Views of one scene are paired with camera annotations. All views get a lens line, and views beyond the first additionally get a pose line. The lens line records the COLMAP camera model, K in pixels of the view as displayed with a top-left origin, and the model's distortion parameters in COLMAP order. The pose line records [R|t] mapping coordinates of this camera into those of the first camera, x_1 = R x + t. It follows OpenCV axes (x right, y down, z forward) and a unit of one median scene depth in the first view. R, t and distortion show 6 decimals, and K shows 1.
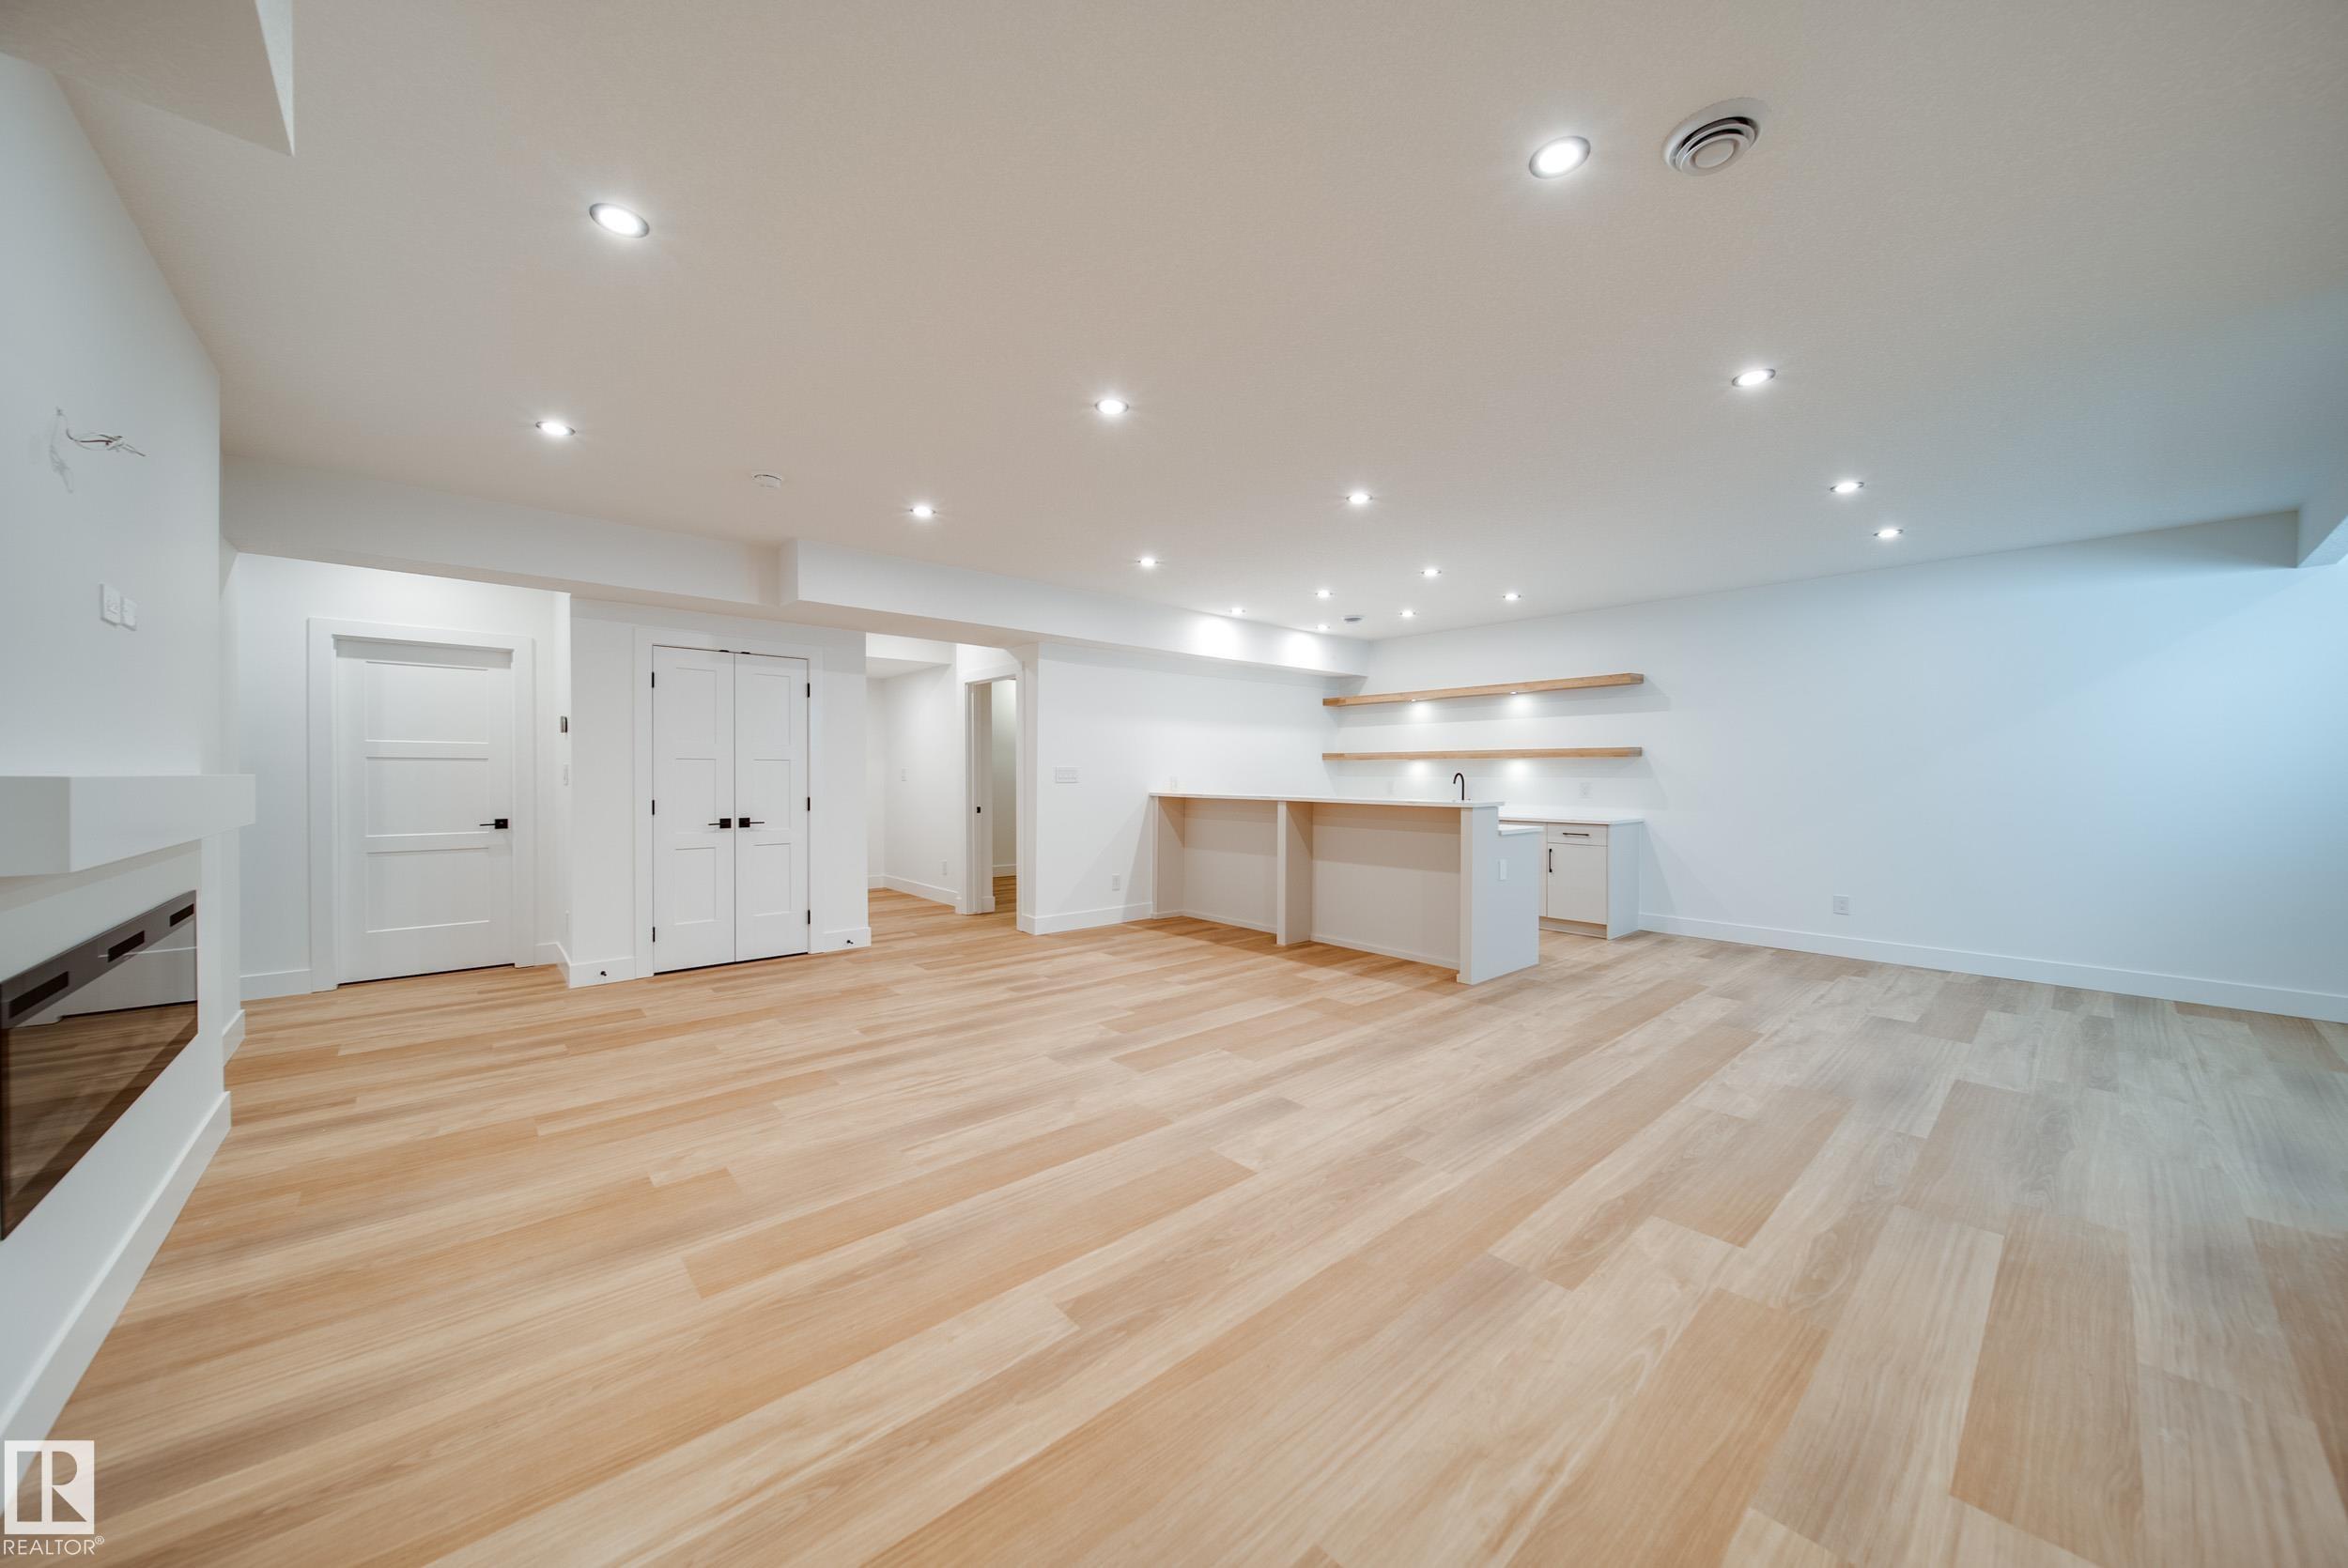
lens RADIAL K [[830.9, 0, 1173.9], [0, 830.9, 768.7], [0, 0, 1]] dist [-0.000282, -0.000377]
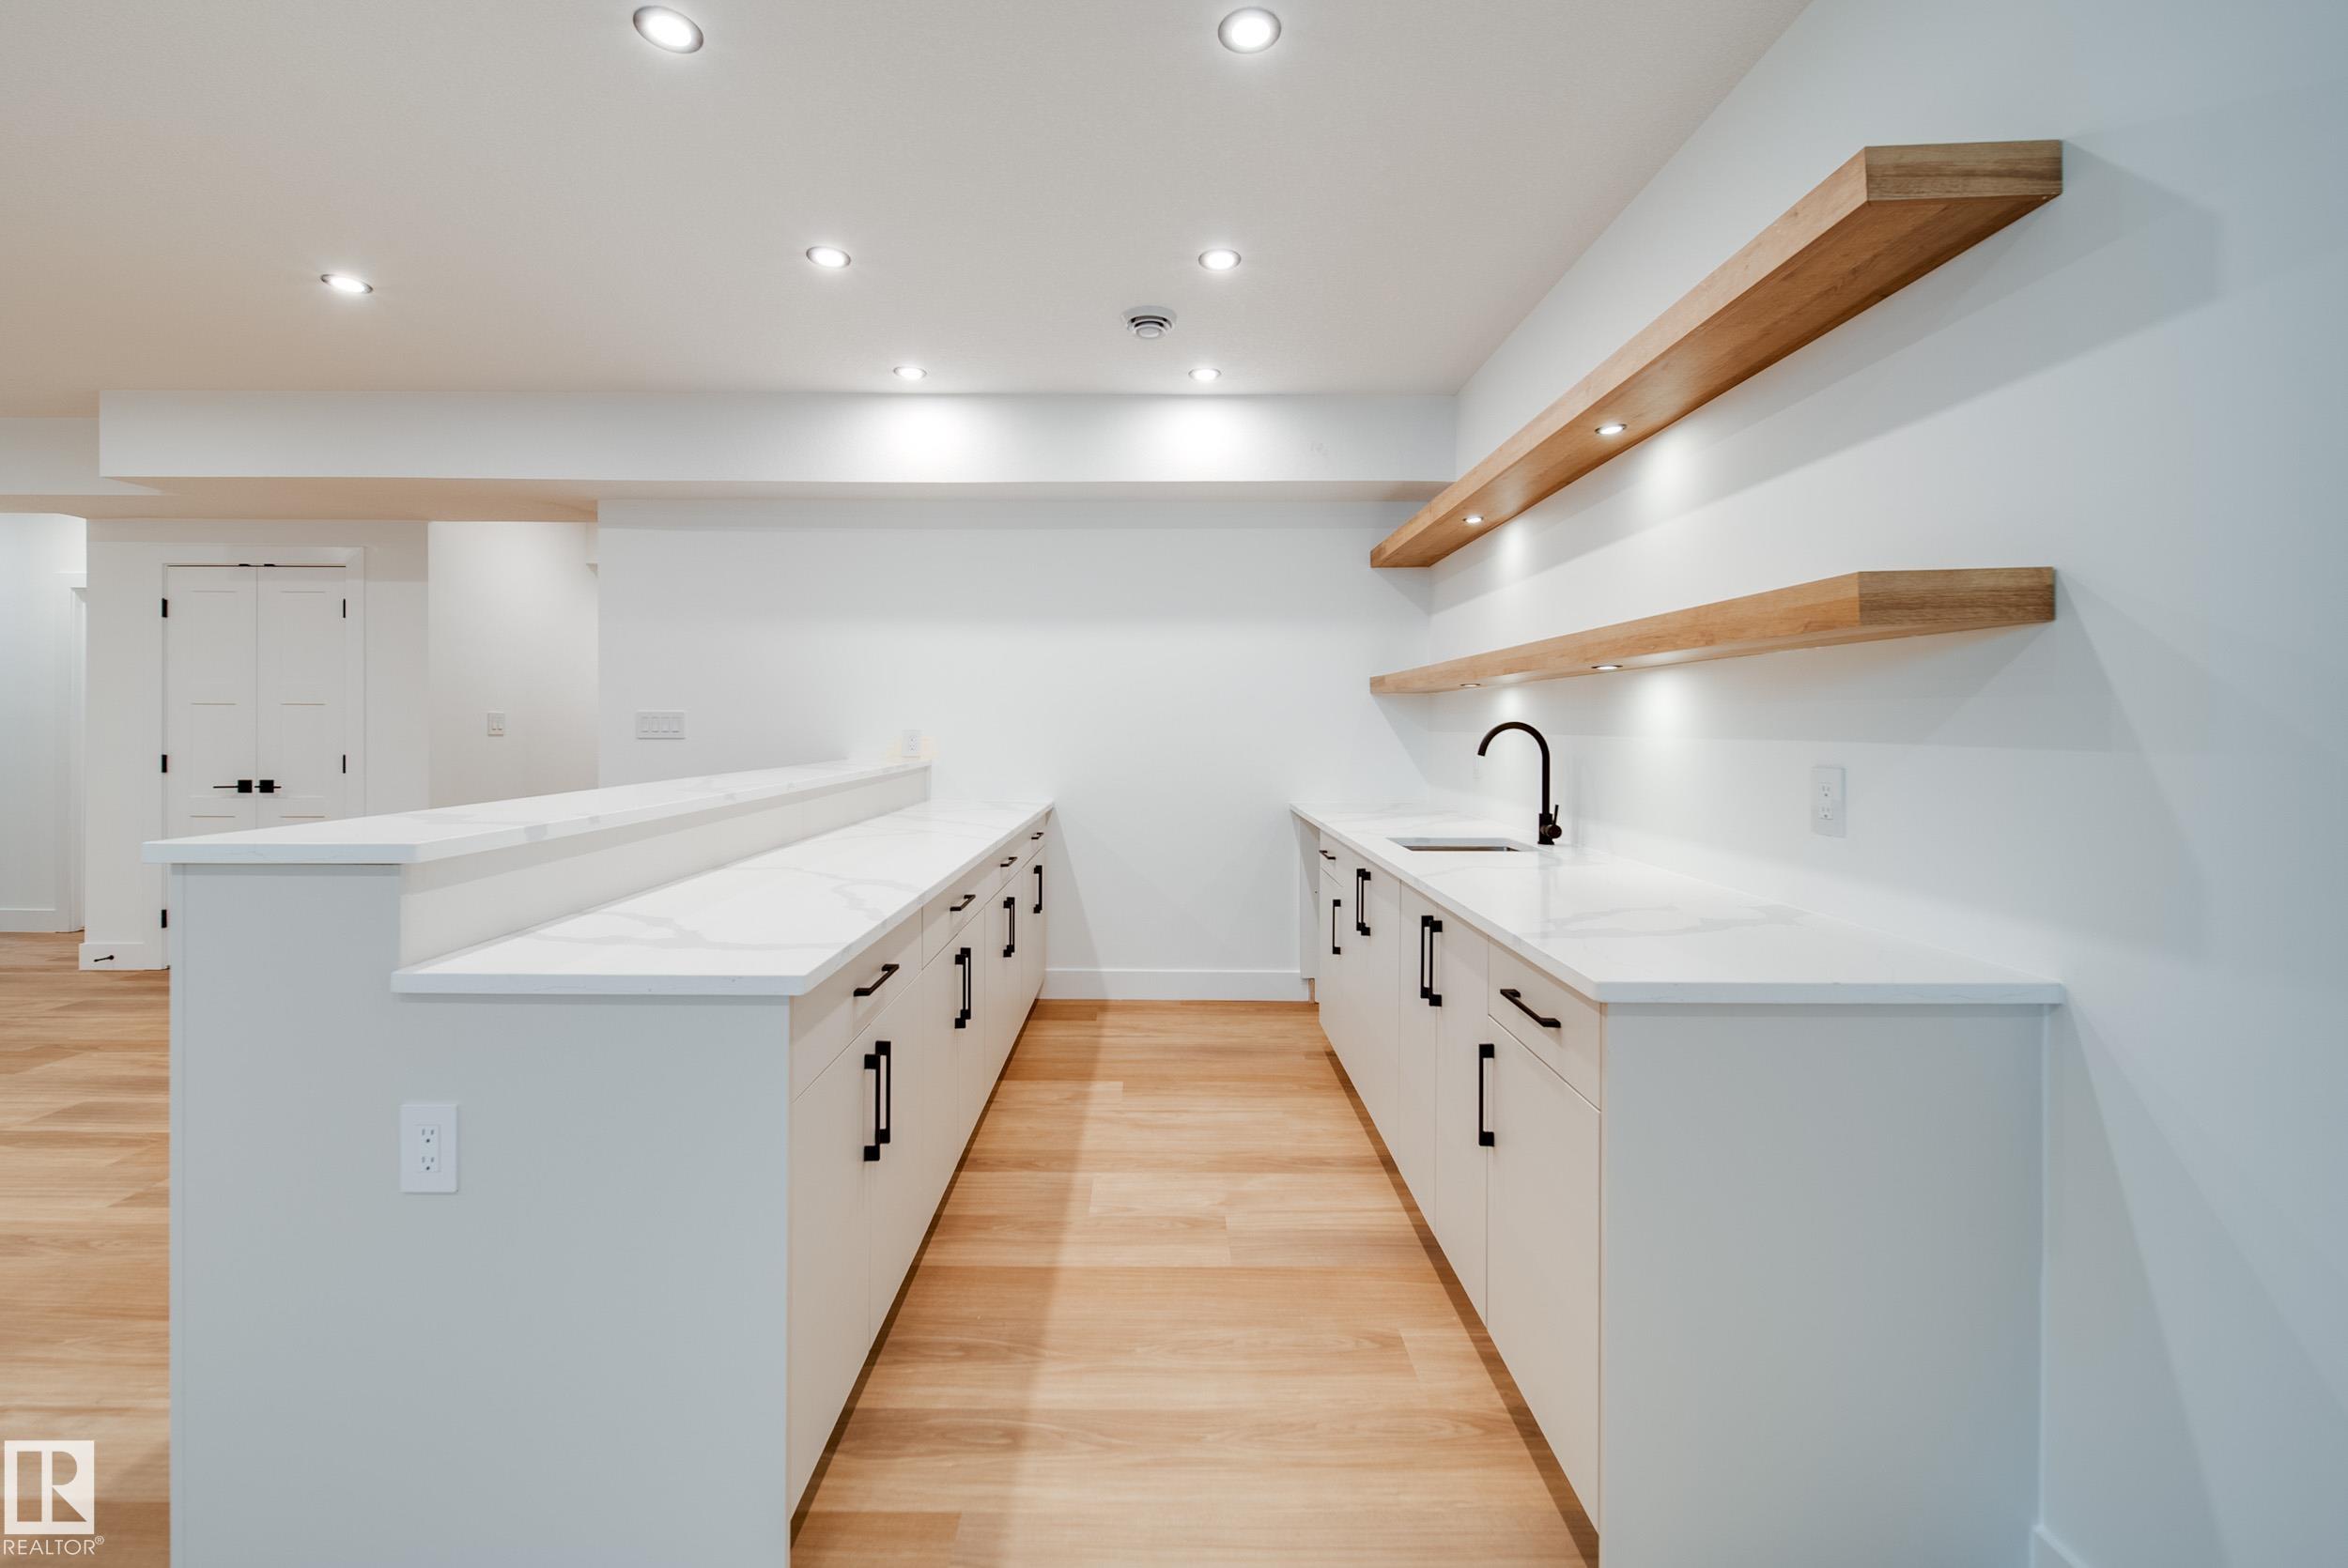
lens RADIAL K [[934.2, 0, 1170.7], [0, 934.2, 733.9], [0, 0, 1]] dist [0.000242, -0.000033]
pose [[0.748030, 0.007280, -0.663625, 1.039085], [0.001383, 0.999921, 0.012527, 0.010063], [0.663663, -0.010288, 0.747961, 1.382415]]
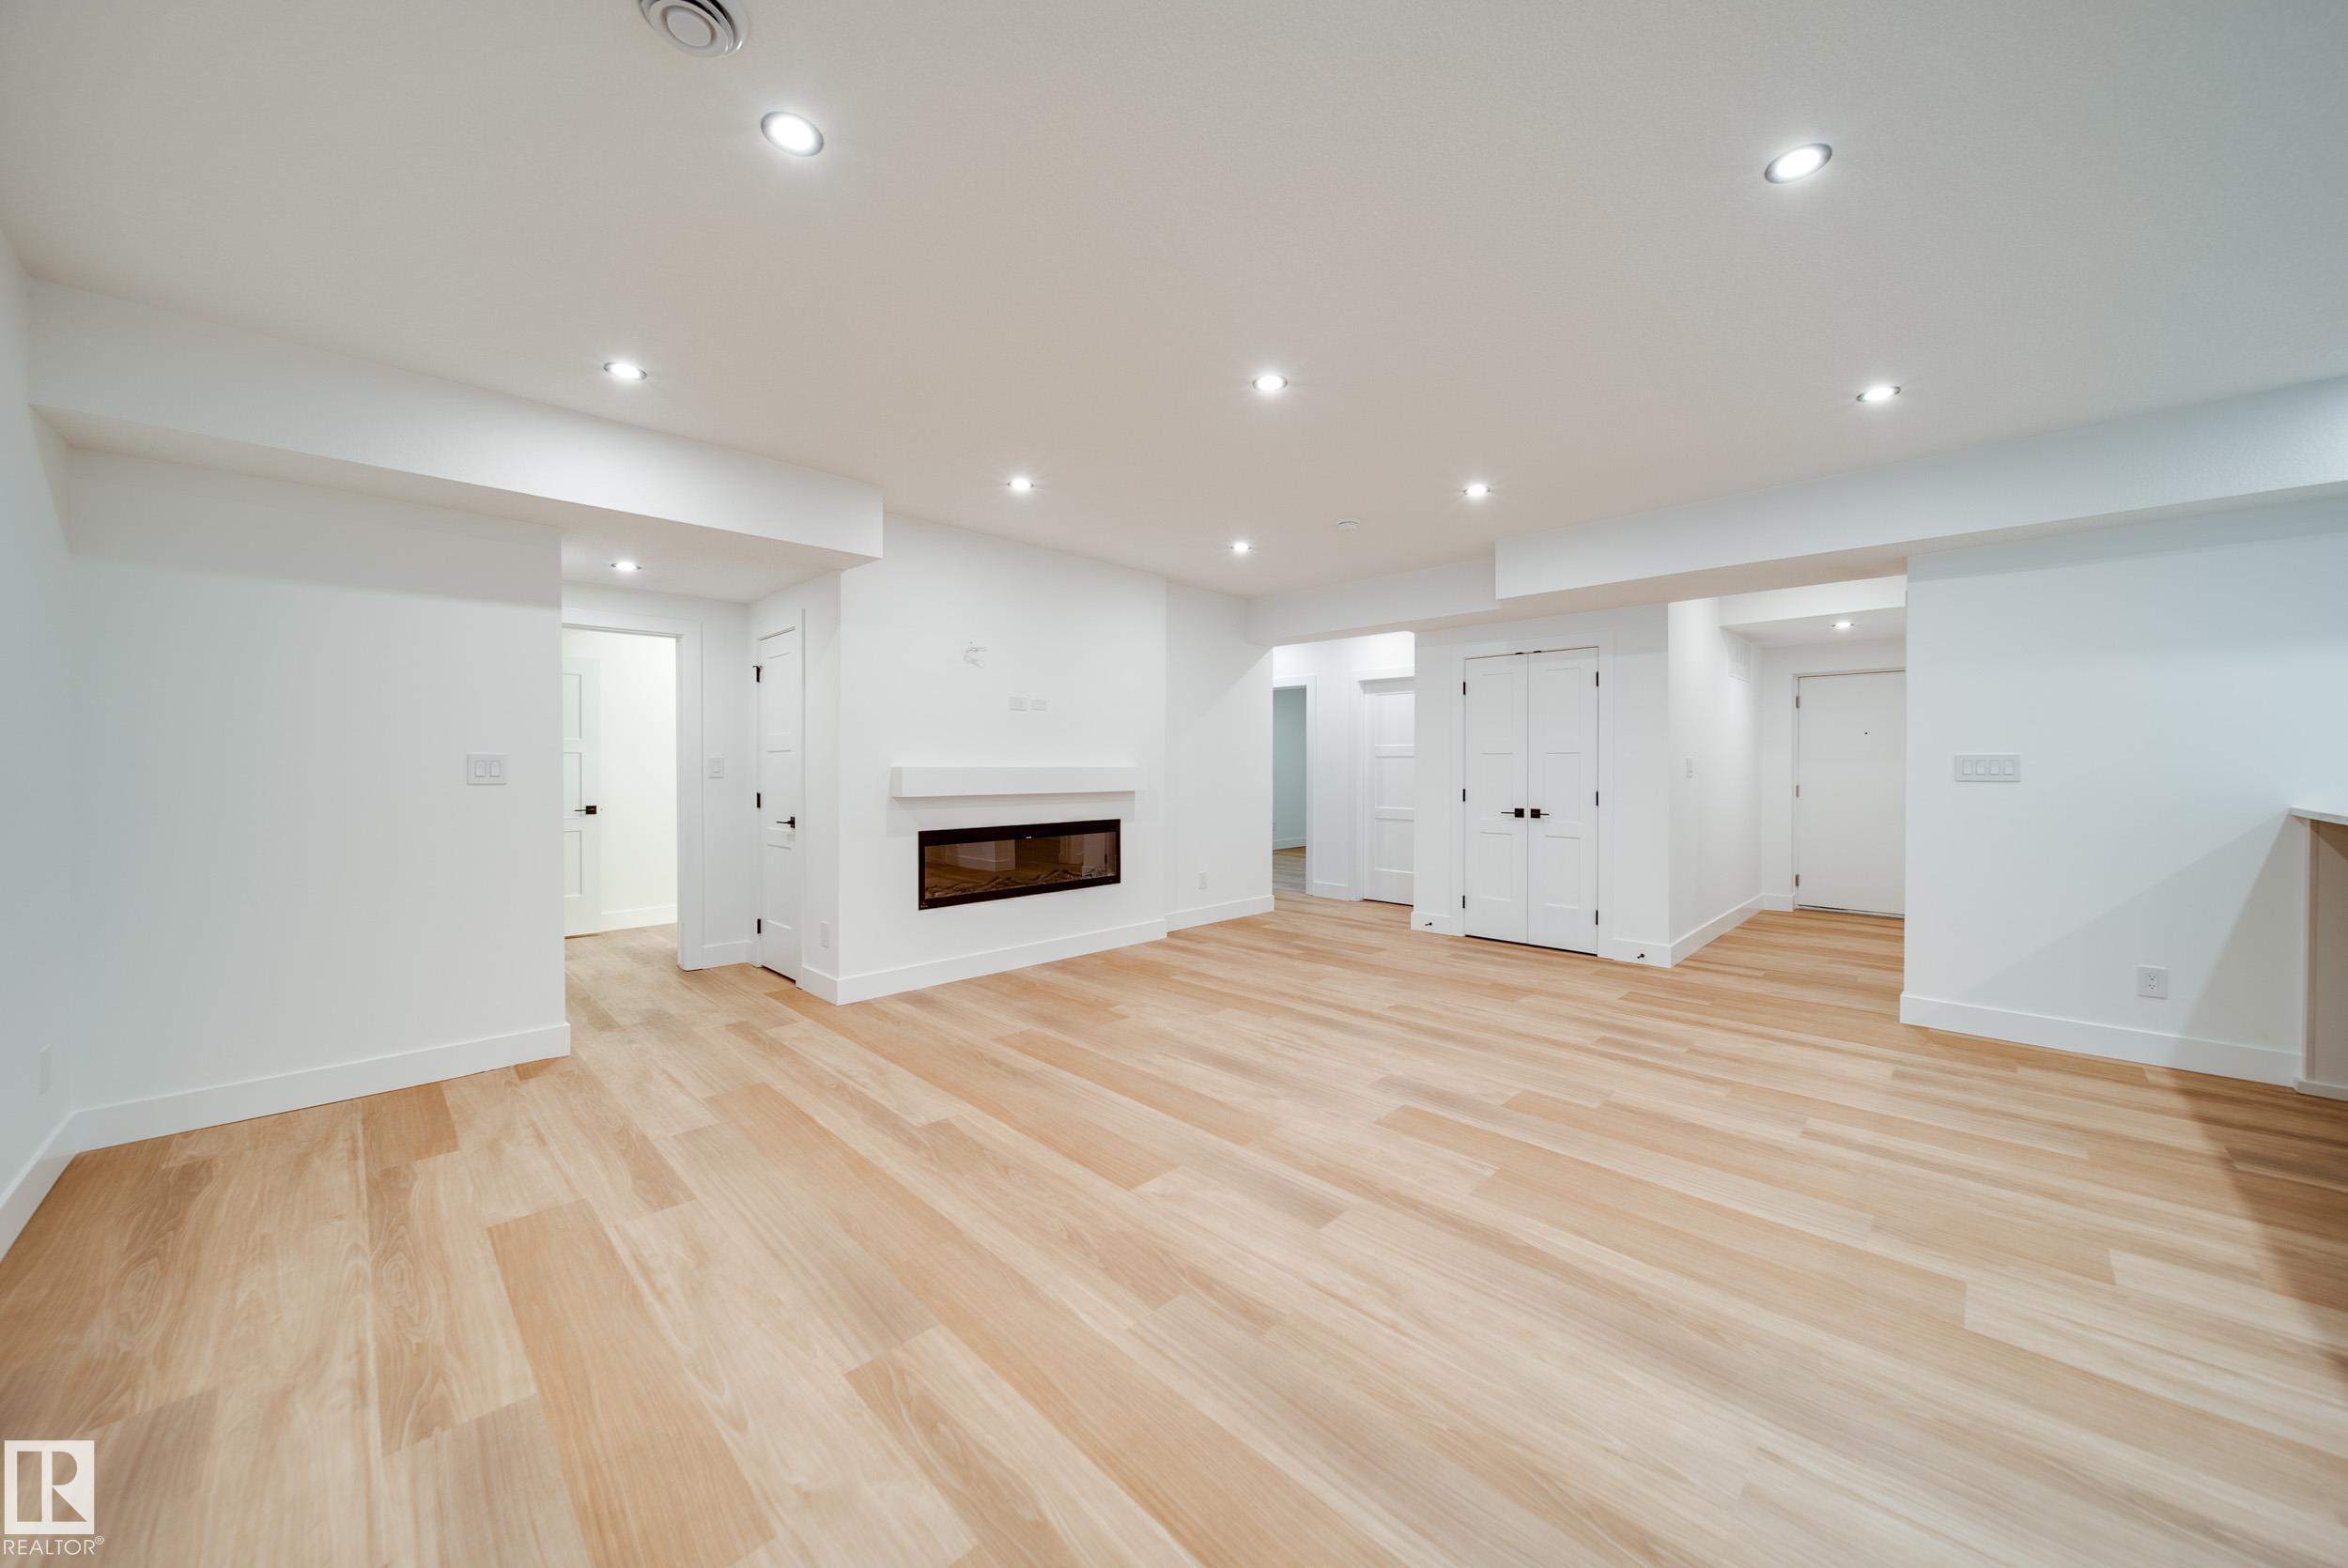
lens RADIAL K [[830.9, 0, 1173.9], [0, 830.9, 768.7], [0, 0, 1]] dist [-0.000282, -0.000377]
pose [[0.054603, 0.001175, -0.998507, 0.769501], [0.006188, 0.999980, 0.001516, 0.005932], [0.998489, -0.006261, 0.054594, 0.740784]]
